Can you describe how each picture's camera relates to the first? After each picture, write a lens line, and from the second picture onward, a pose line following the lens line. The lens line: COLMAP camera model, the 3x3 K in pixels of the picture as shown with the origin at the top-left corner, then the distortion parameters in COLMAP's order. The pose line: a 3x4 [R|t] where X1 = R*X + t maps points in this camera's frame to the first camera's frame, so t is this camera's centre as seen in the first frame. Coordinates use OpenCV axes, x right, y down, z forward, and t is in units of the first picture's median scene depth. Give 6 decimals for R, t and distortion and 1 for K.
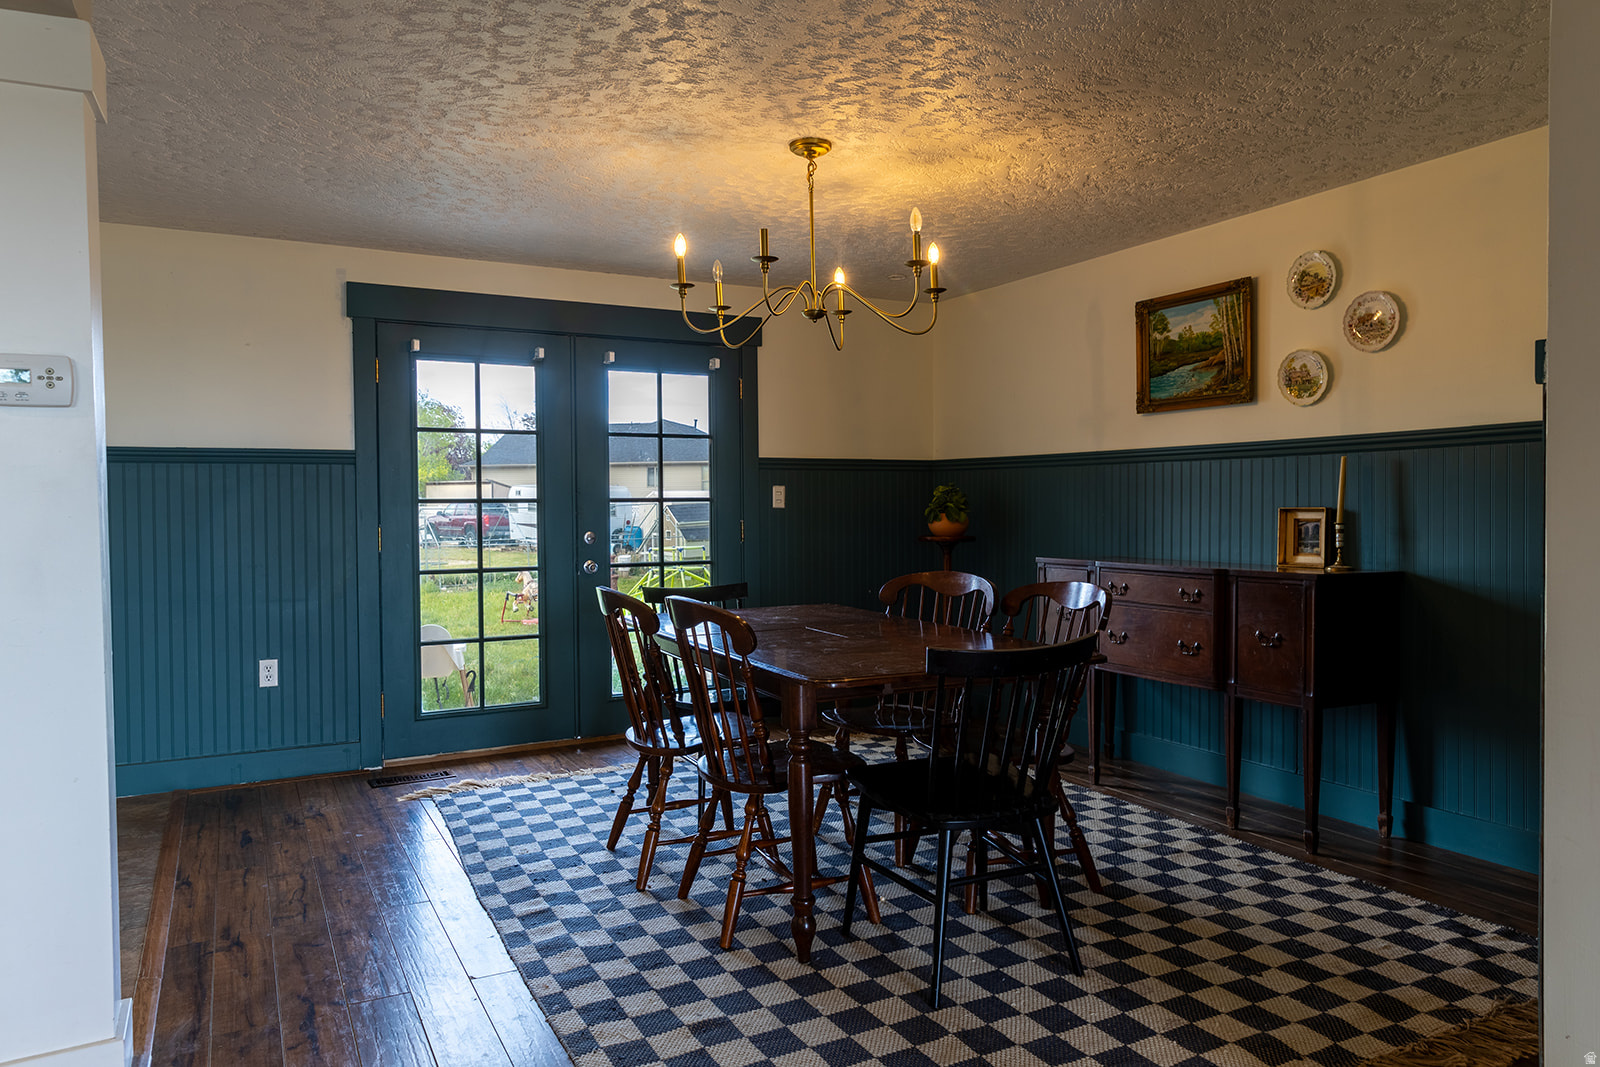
lens RADIAL K [[1078.5, 0, 791.0], [0, 1078.5, 525.5], [0, 0, 1]] dist [0.012618, 0.002410]
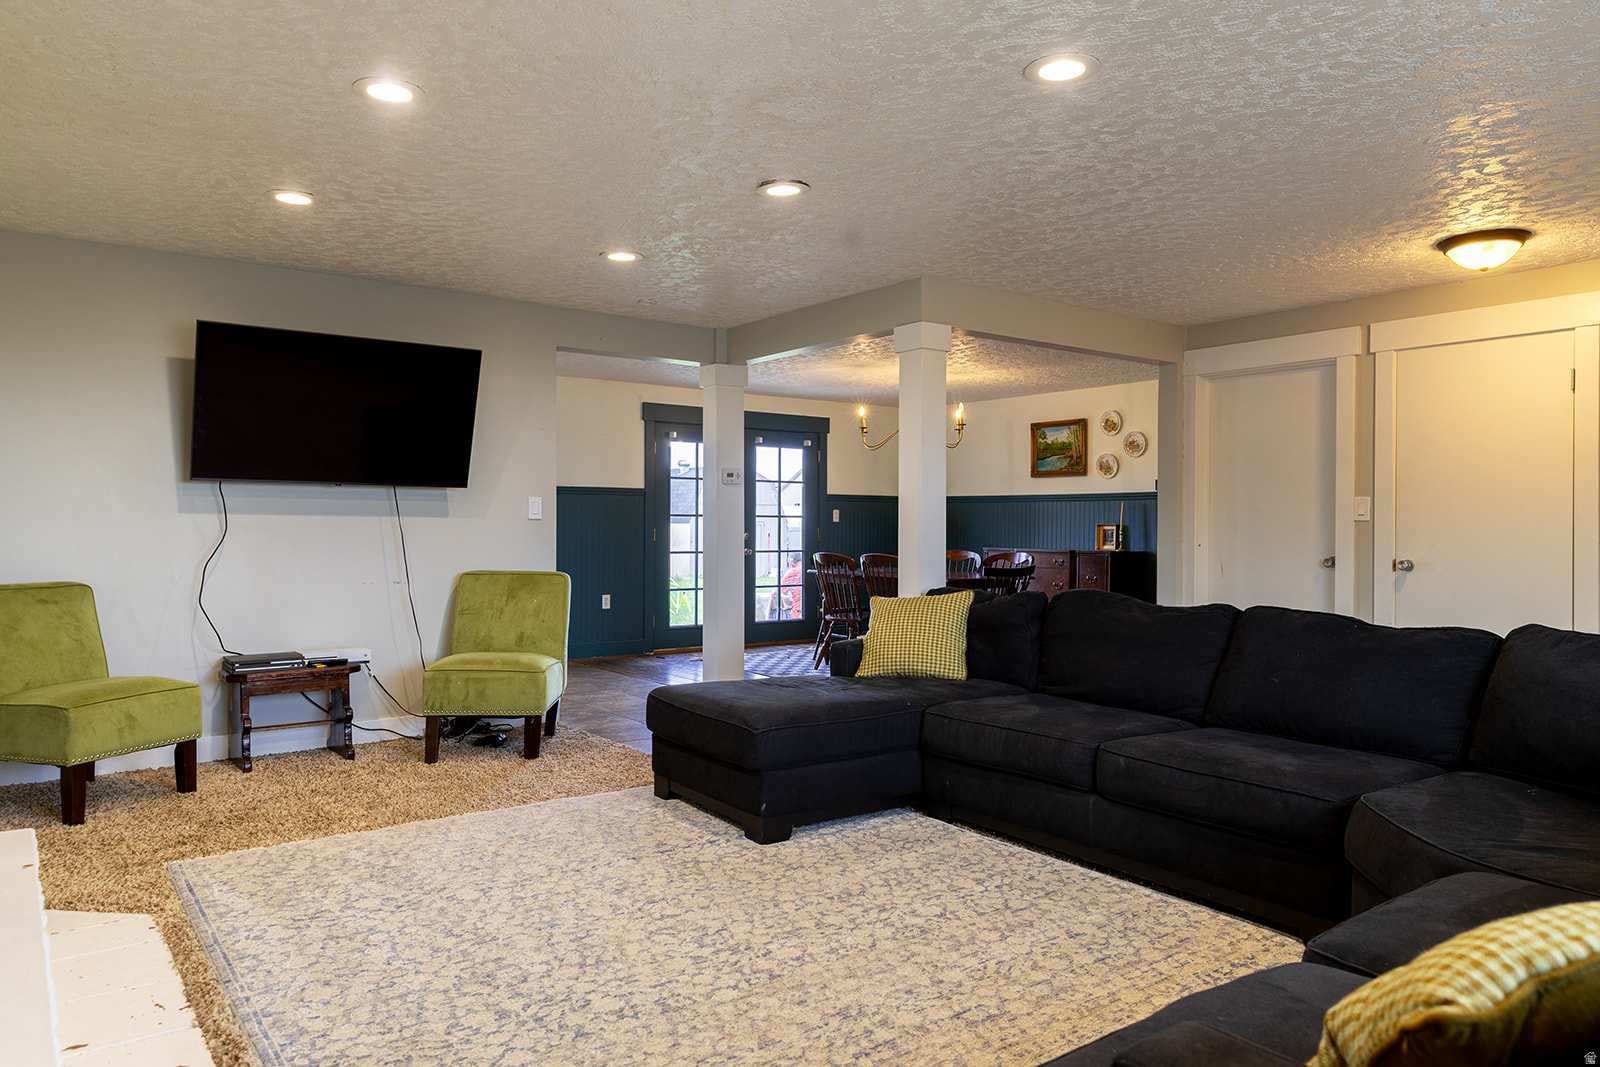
lens RADIAL K [[1078.5, 0, 789.5], [0, 1078.5, 524.9], [0, 0, 1]] dist [0.012618, 0.002410]
pose [[0.989124, 0.013372, 0.146476, -0.468787], [-0.010798, 0.999773, -0.018356, 0.030867], [-0.146688, 0.016575, 0.989044, -1.037813]]
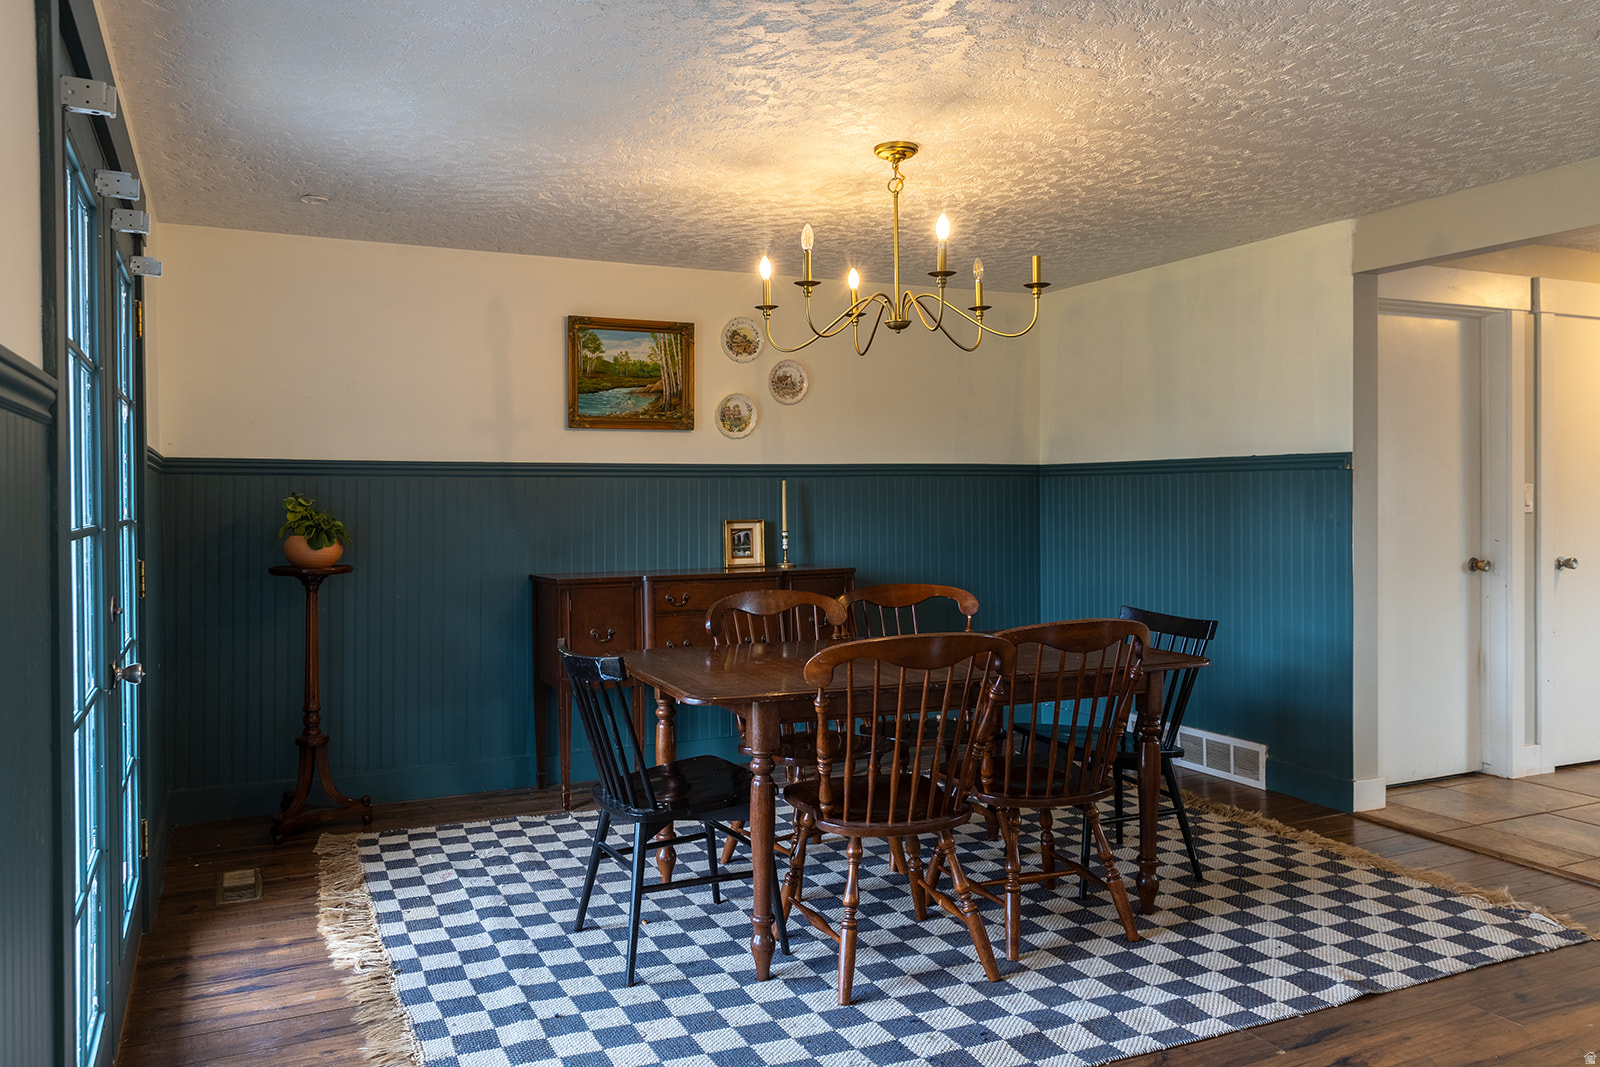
lens RADIAL K [[1156.9, 0, 742.2], [0, 1156.9, 513.2], [0, 0, 1]] dist [0.028641, 0.000052]
pose [[0.053092, -0.012048, 0.998517, -0.803758], [0.025530, 0.999617, 0.010704, -0.035626], [-0.998263, 0.024924, 0.053379, 0.862650]]
